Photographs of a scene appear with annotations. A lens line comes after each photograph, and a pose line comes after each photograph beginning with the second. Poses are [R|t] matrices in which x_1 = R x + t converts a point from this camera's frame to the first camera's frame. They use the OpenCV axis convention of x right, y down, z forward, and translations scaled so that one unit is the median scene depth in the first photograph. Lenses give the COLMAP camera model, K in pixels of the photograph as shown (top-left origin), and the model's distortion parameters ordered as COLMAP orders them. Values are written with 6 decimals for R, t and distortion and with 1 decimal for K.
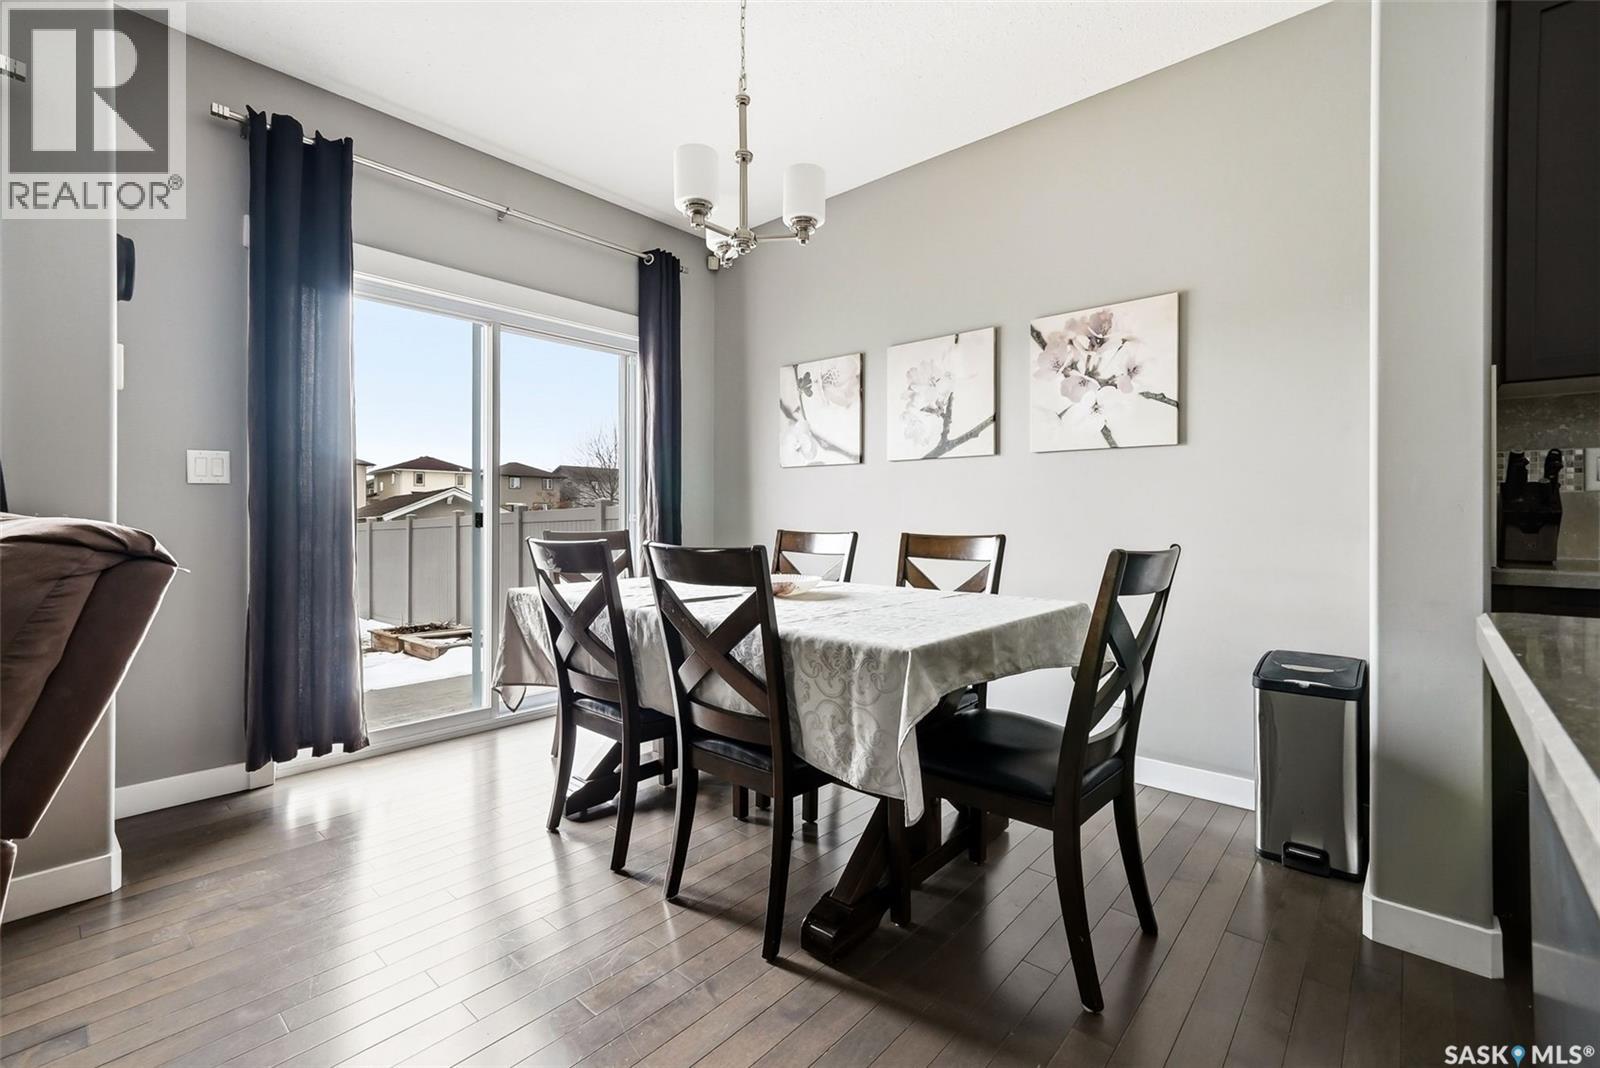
lens RADIAL K [[695.9, 0, 799.0], [0, 695.9, 514.8], [0, 0, 1]] dist [0.003388, 0.000590]
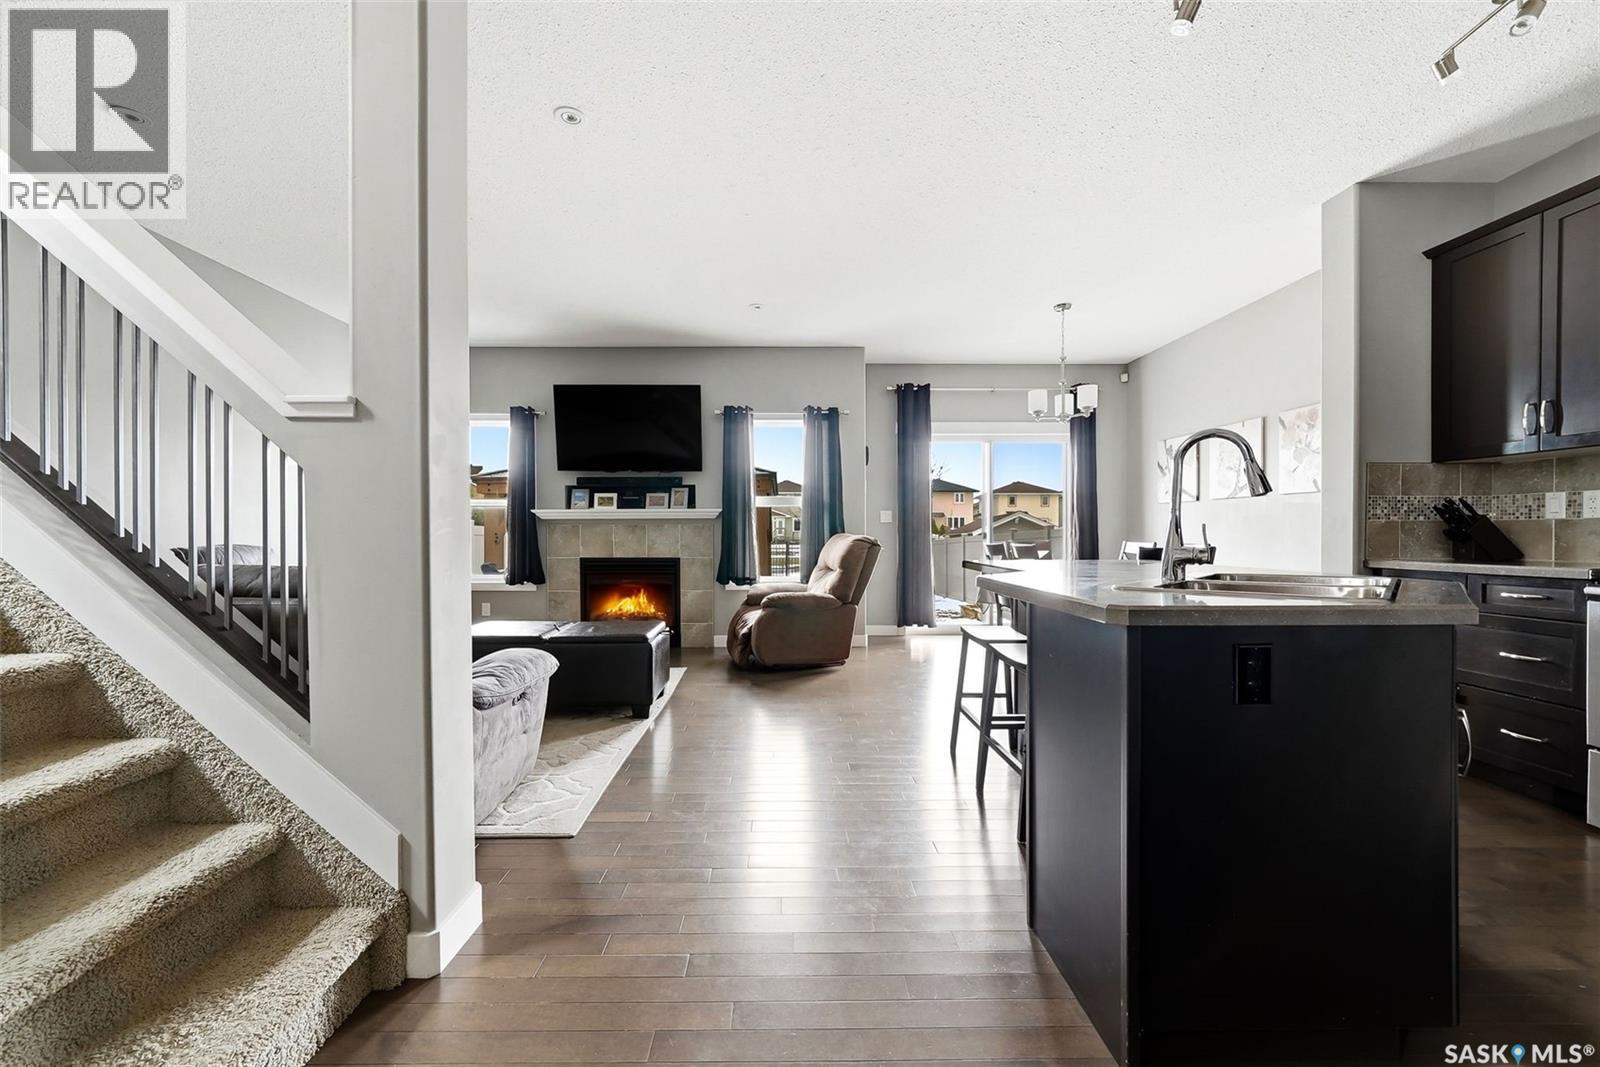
lens RADIAL K [[647.0, 0, 780.5], [0, 647.0, 534.6], [0, 0, 1]] dist [0.000863, 0.000071]
pose [[0.660380, -0.000776, -0.750931, 0.748264], [0.005866, 0.999974, 0.004125, -0.009113], [0.750908, -0.007129, 0.660368, -0.938274]]
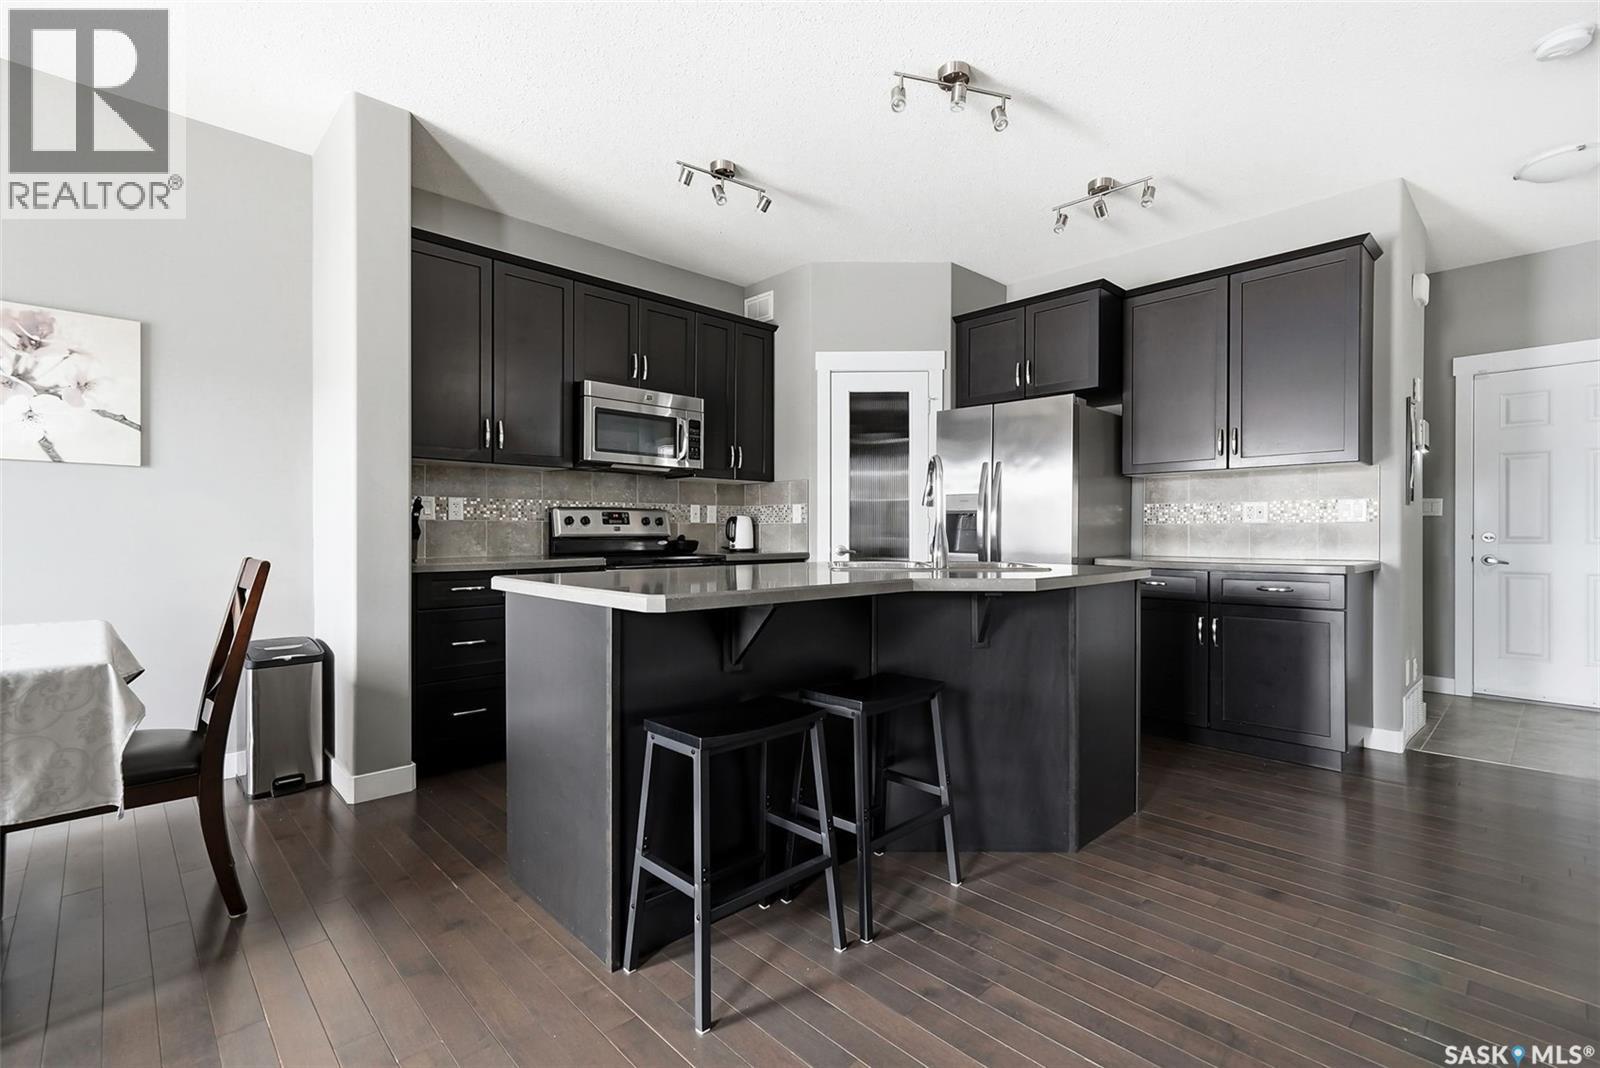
lens RADIAL K [[726.0, 0, 800.0], [0, 726.0, 534.0], [0, 0, 1]] dist [0.010893, 0.000494]
pose [[0.086781, -0.005941, 0.996210, -0.446541], [-0.004564, 0.999969, 0.006361, -0.009156], [-0.996217, -0.005099, 0.086751, -0.087696]]
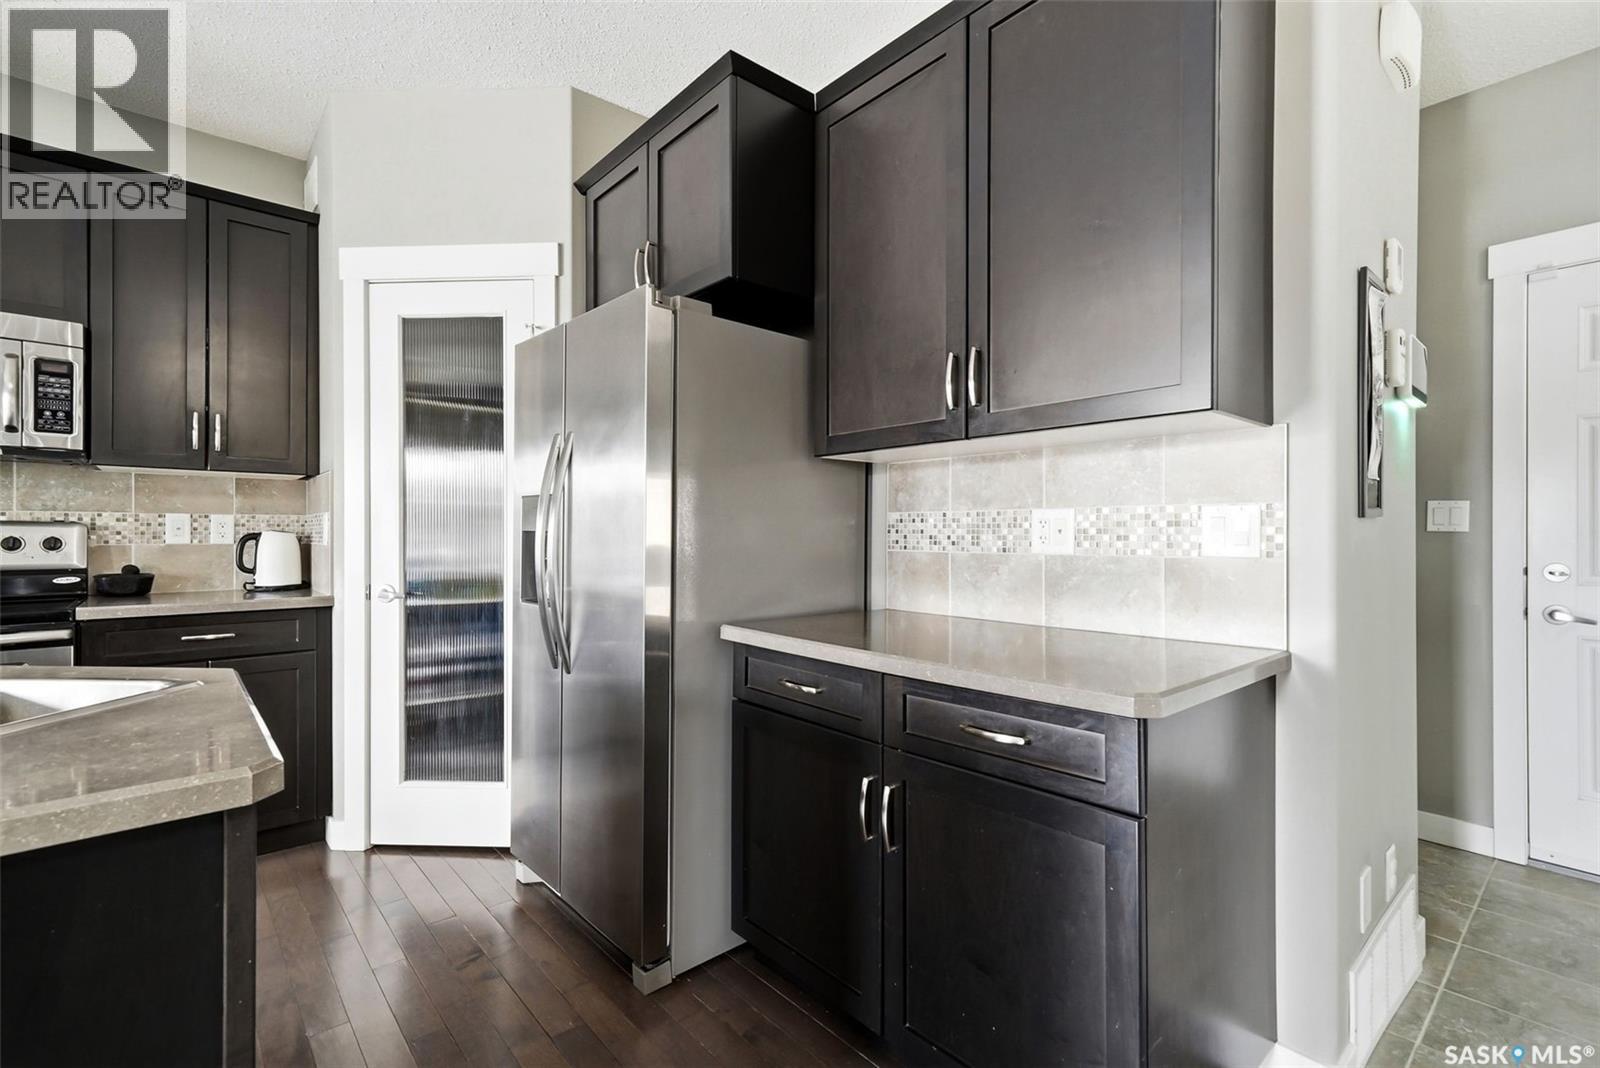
lens RADIAL K [[726.0, 0, 800.0], [0, 726.0, 534.0], [0, 0, 1]] dist [0.010893, 0.000494]
pose [[0.130083, -0.002135, 0.991501, 0.326791], [-0.004860, 0.999984, 0.002791, -0.044379], [-0.991491, -0.005182, 0.130070, -0.692935]]
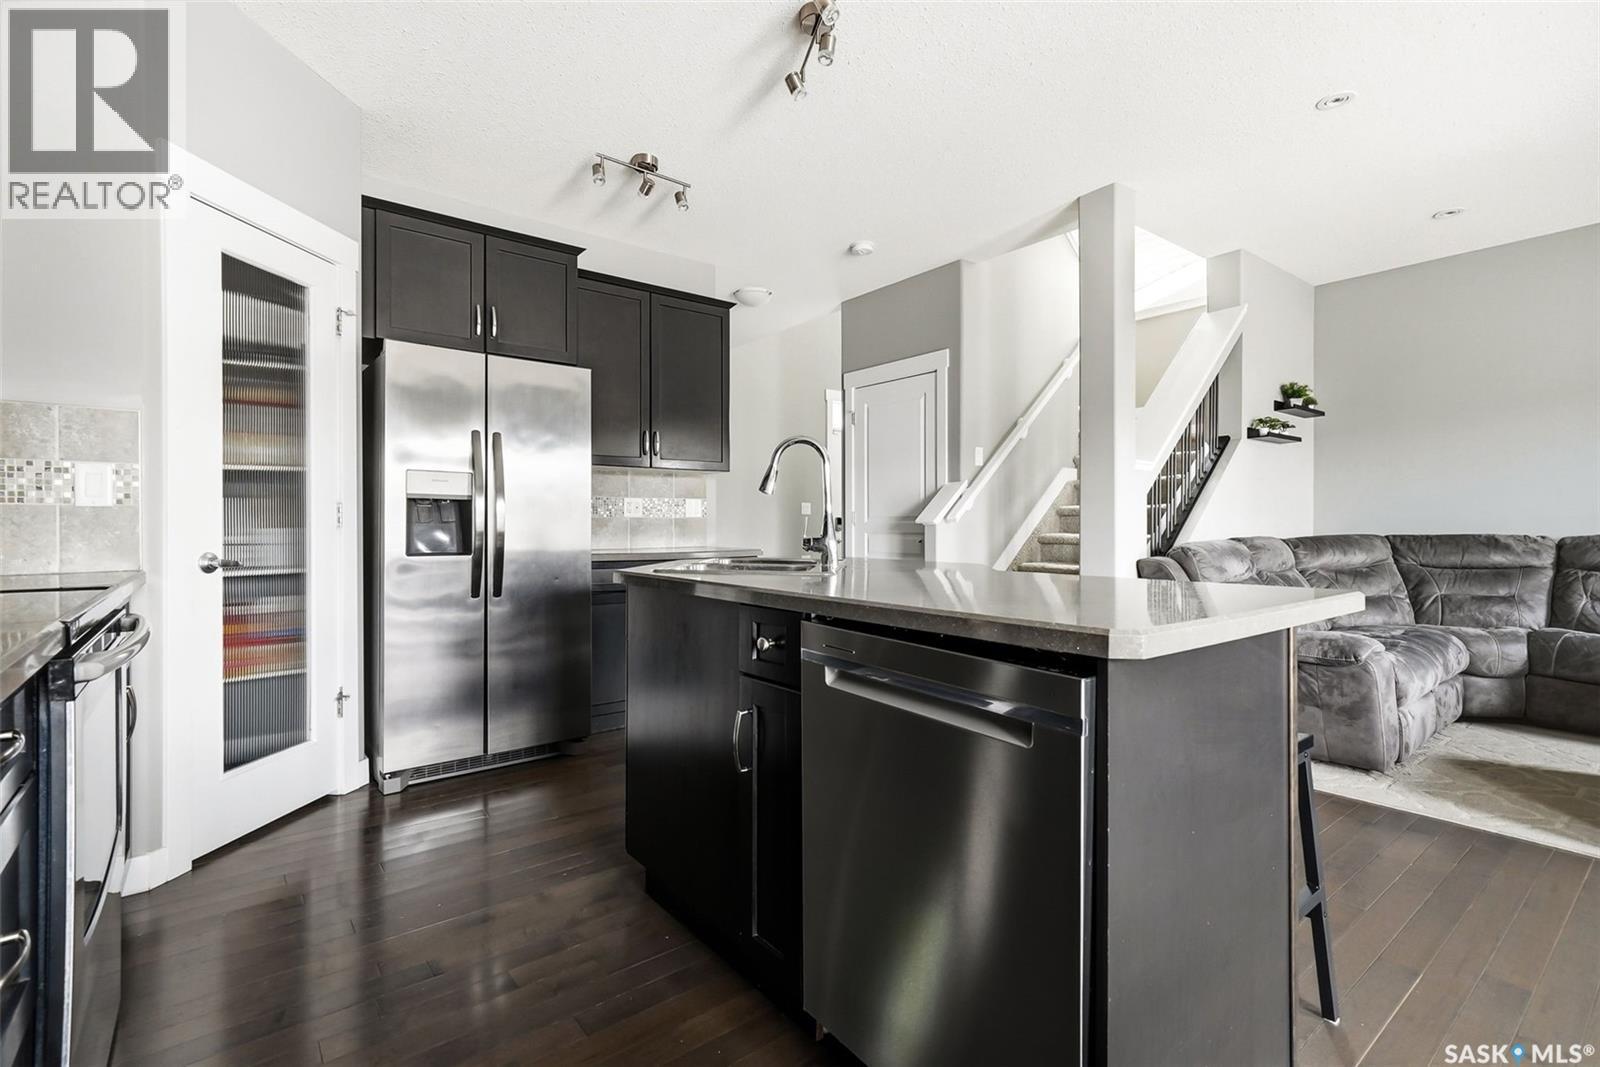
lens RADIAL K [[726.0, 0, 800.0], [0, 726.0, 533.5], [0, 0, 1]] dist [0.010893, 0.000494]
pose [[-0.983550, -0.001772, 0.180625, 0.392250], [-0.000424, 0.999972, 0.007500, -0.001505], [-0.180633, 0.007301, -0.983523, 0.652711]]
